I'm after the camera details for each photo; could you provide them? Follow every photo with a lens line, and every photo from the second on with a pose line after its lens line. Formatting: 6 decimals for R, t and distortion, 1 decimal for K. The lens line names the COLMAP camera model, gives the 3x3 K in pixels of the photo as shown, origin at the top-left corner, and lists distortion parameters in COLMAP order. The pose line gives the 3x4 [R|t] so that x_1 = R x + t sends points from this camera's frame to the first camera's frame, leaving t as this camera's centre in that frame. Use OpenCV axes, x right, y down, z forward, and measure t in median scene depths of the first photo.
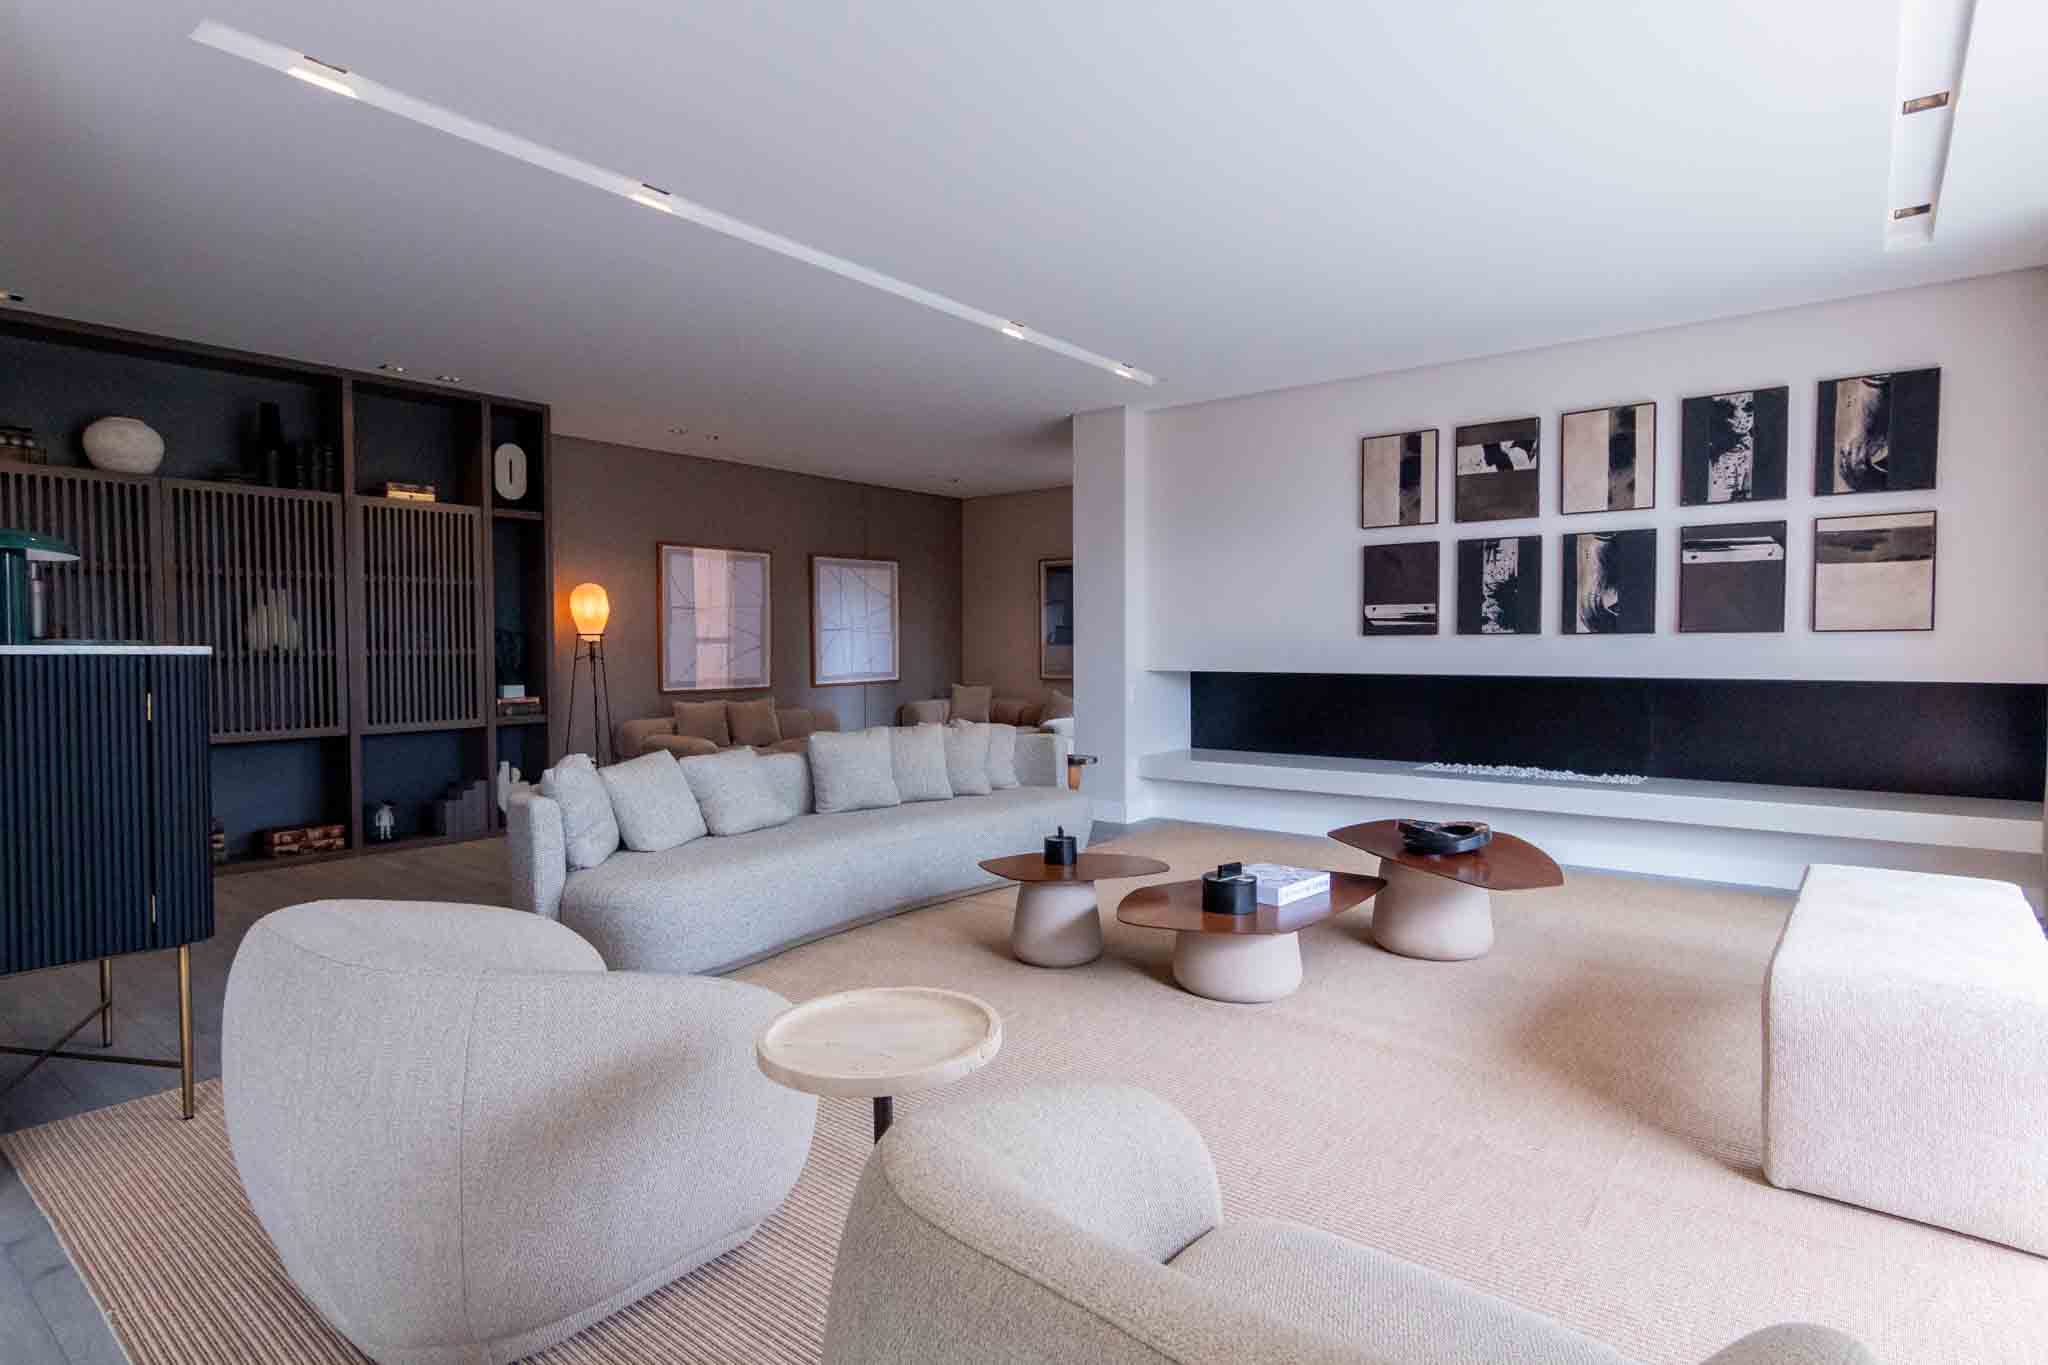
lens RADIAL K [[1047.3, 0, 1026.3], [0, 1047.3, 673.5], [0, 0, 1]] dist [0.000469, 0.003442]
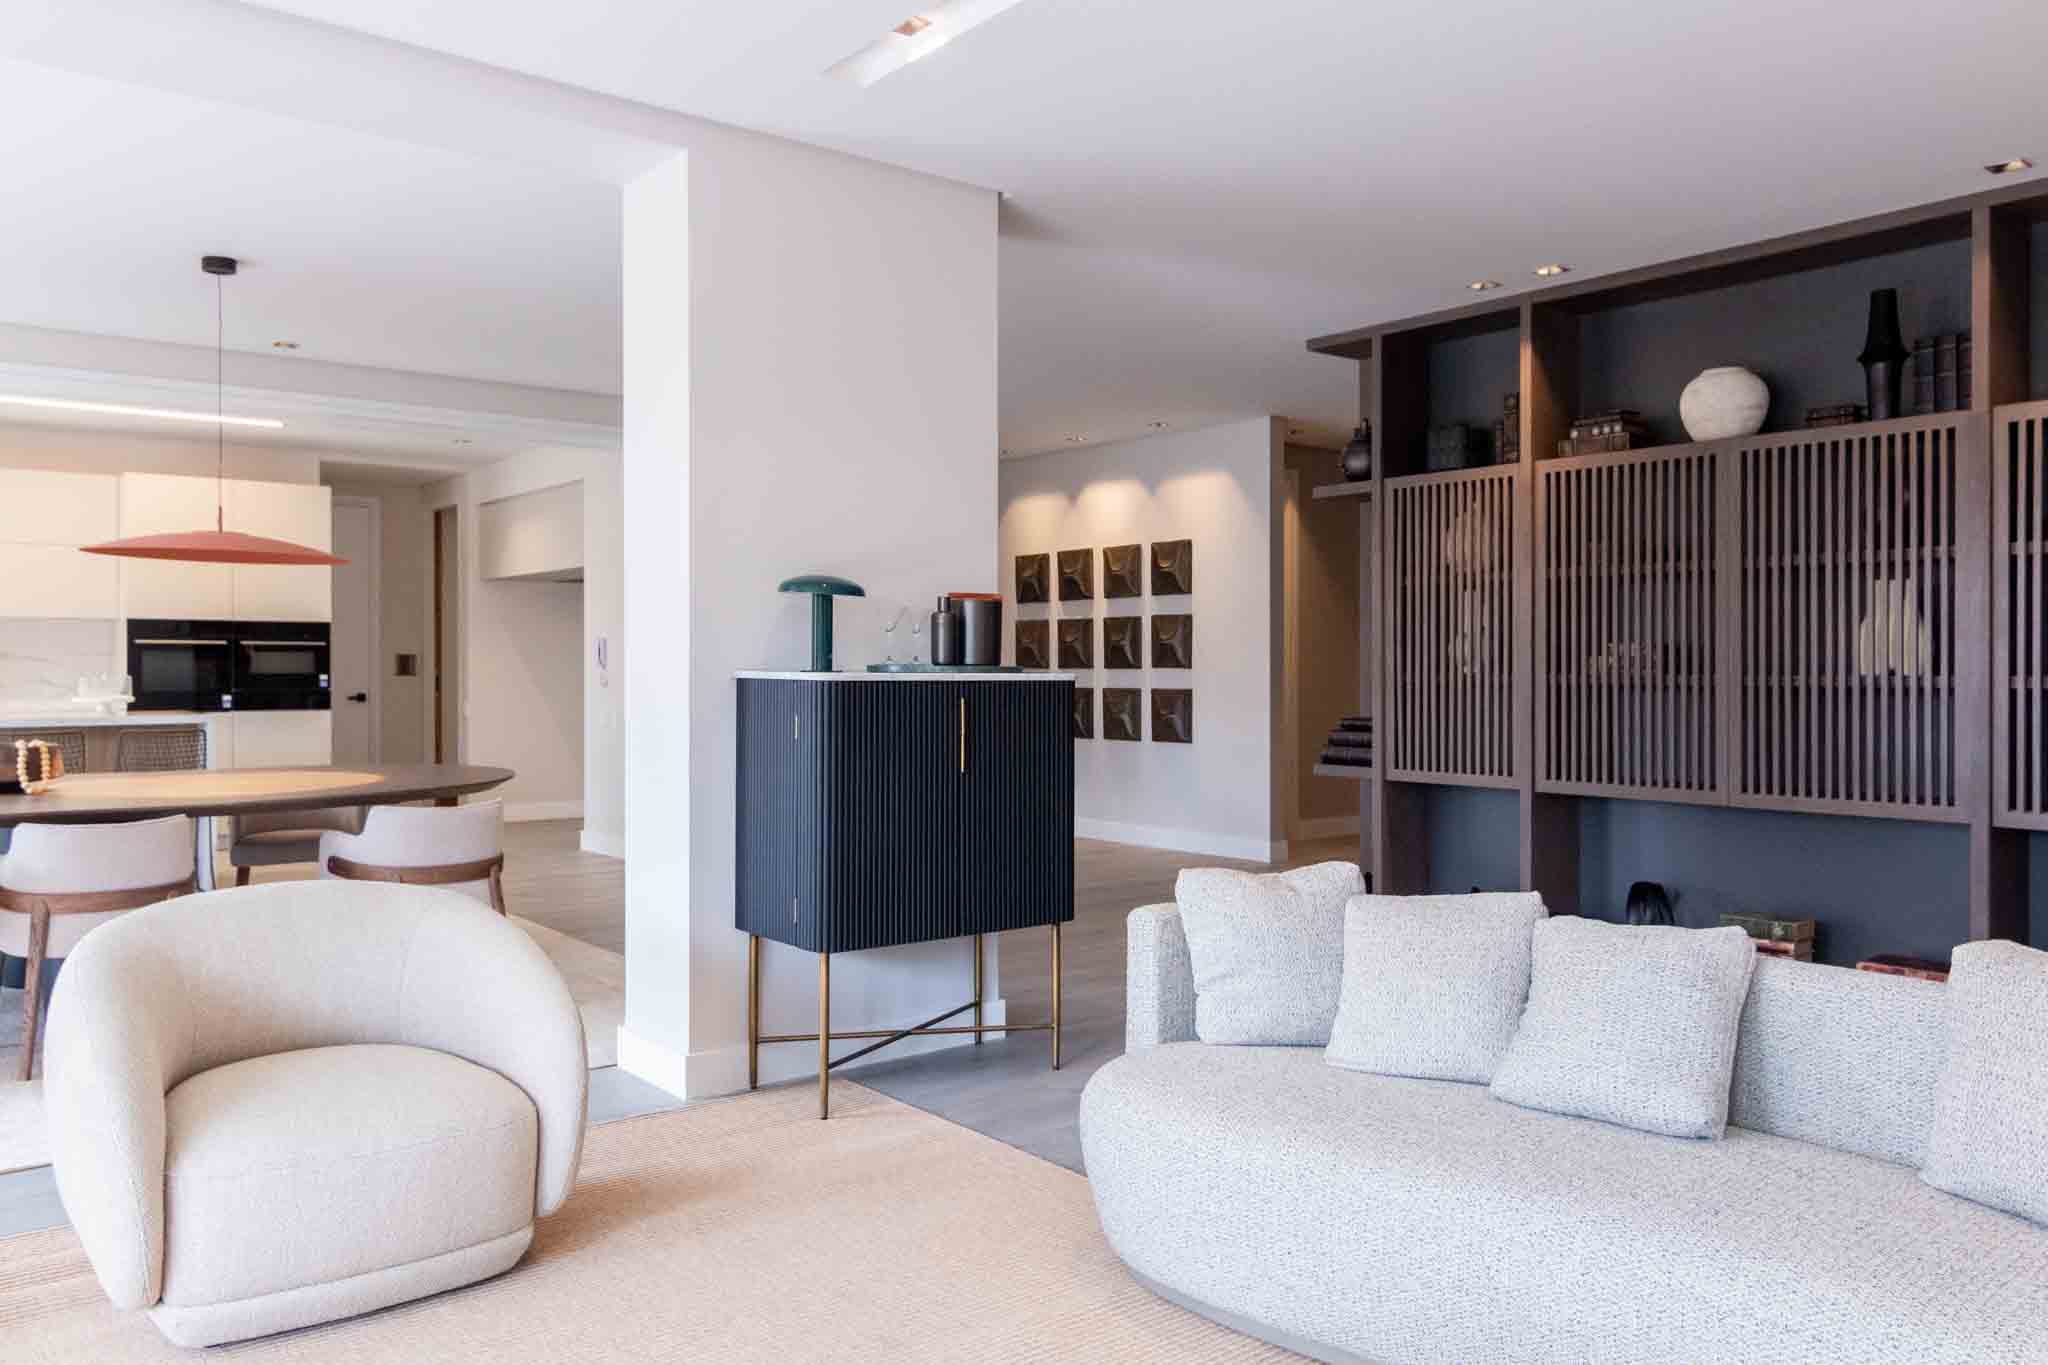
lens RADIAL K [[1484.5, 0, 1025.6], [0, 1484.5, 678.0], [0, 0, 1]] dist [0.016398, -0.024301]
pose [[-0.225200, 0.012038, -0.974238, 0.270419], [-0.027450, 0.999448, 0.018694, -0.022964], [0.973926, 0.030953, -0.224745, 0.671365]]
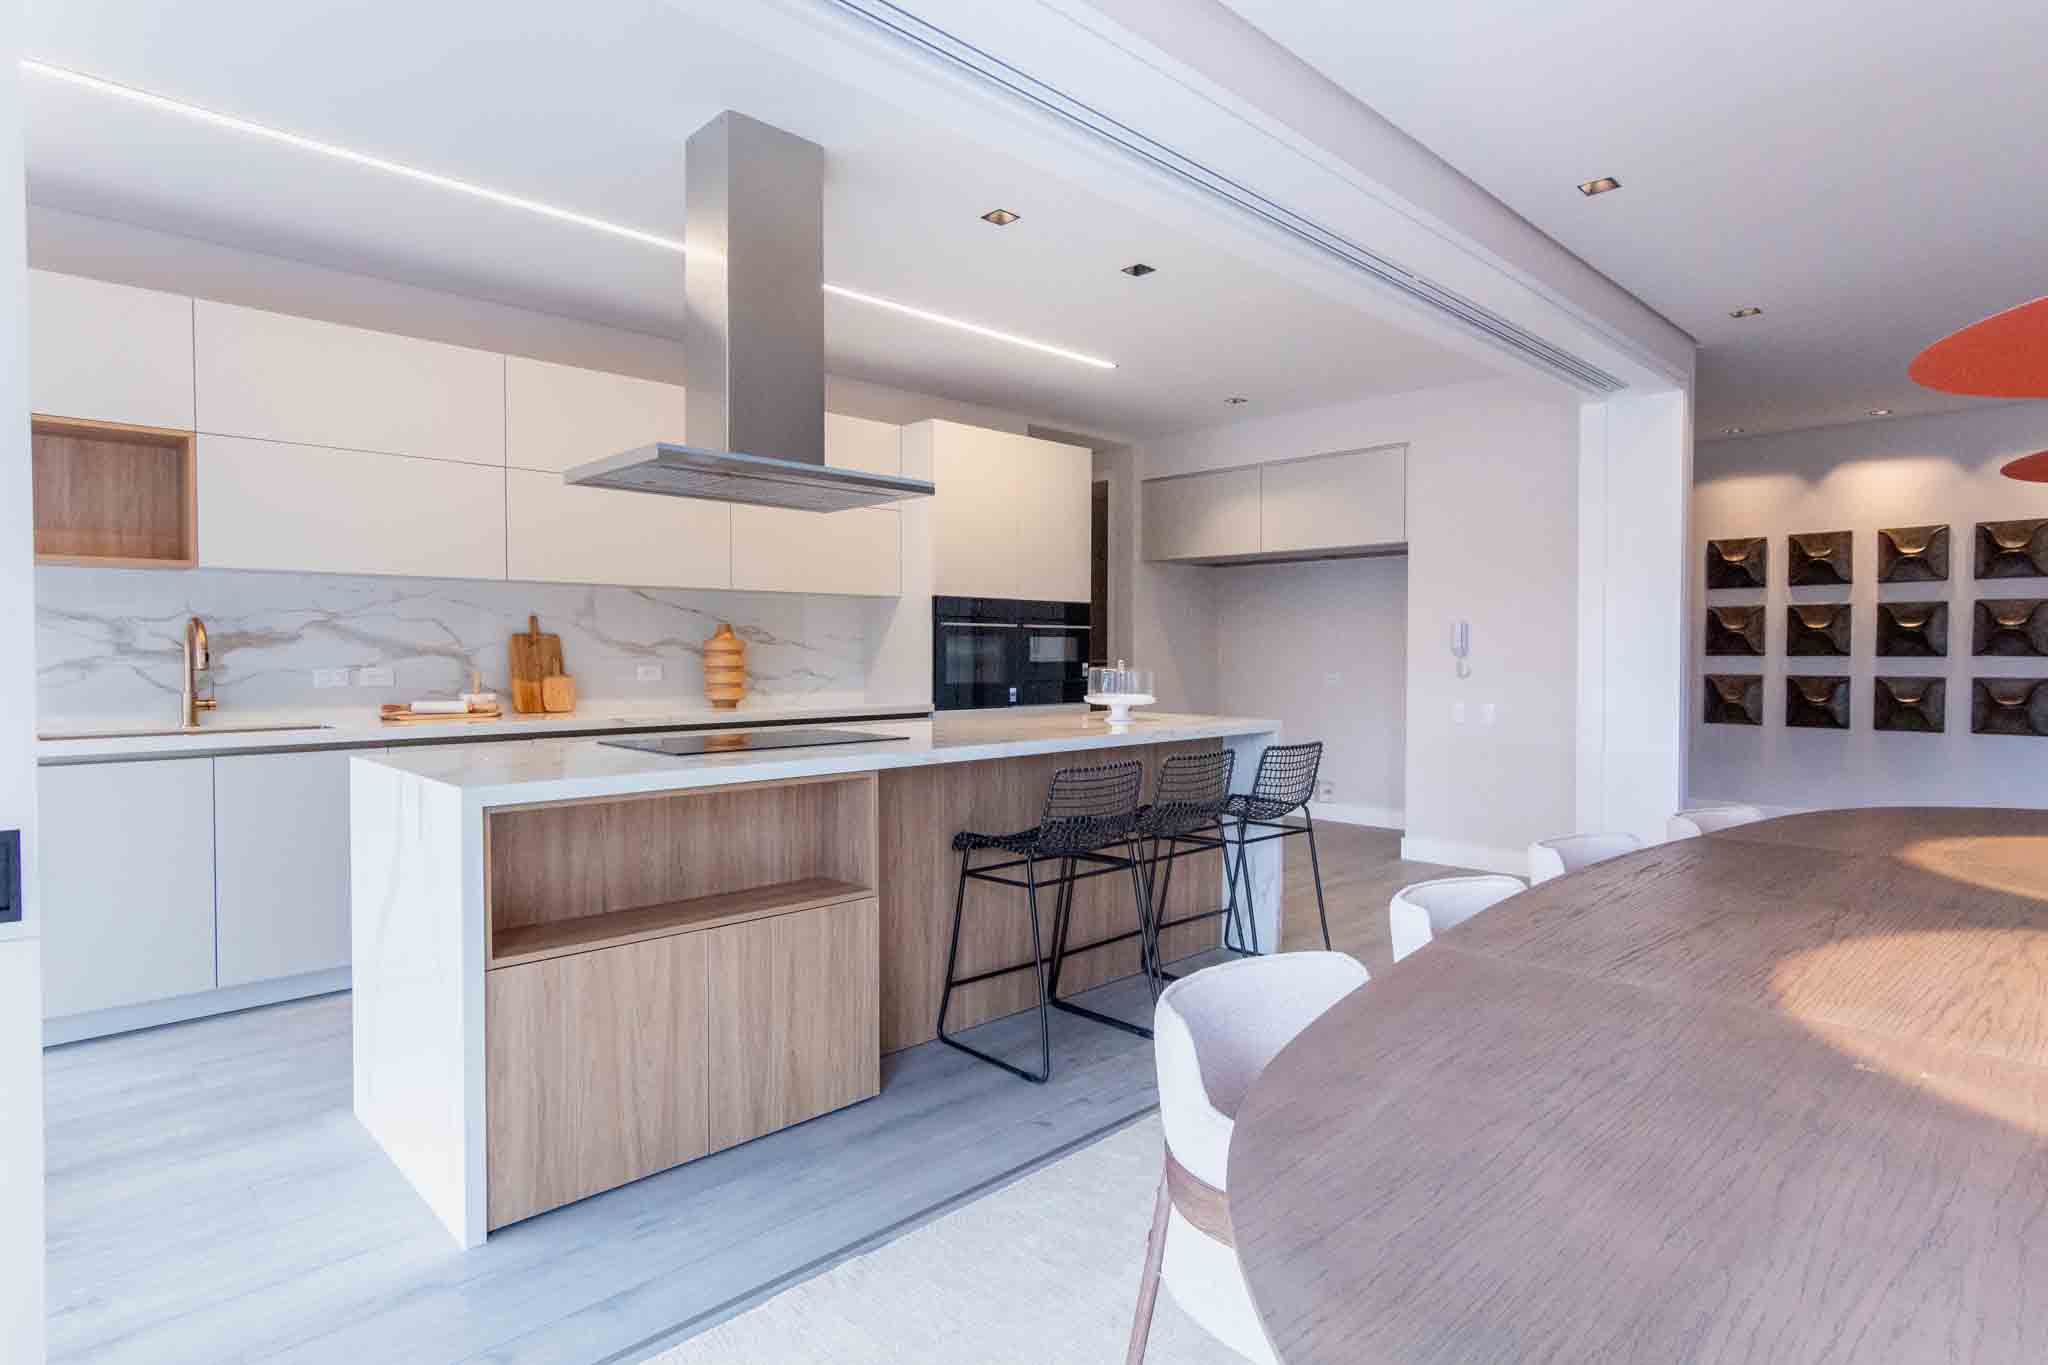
lens RADIAL K [[1067.7, 0, 1029.4], [0, 1067.7, 678.3], [0, 0, 1]] dist [0.004162, 0.002147]
pose [[-0.138282, 0.032170, -0.989870, -0.134010], [-0.030101, 0.998874, 0.036668, 0.004465], [0.989935, 0.034867, -0.137158, -0.391445]]
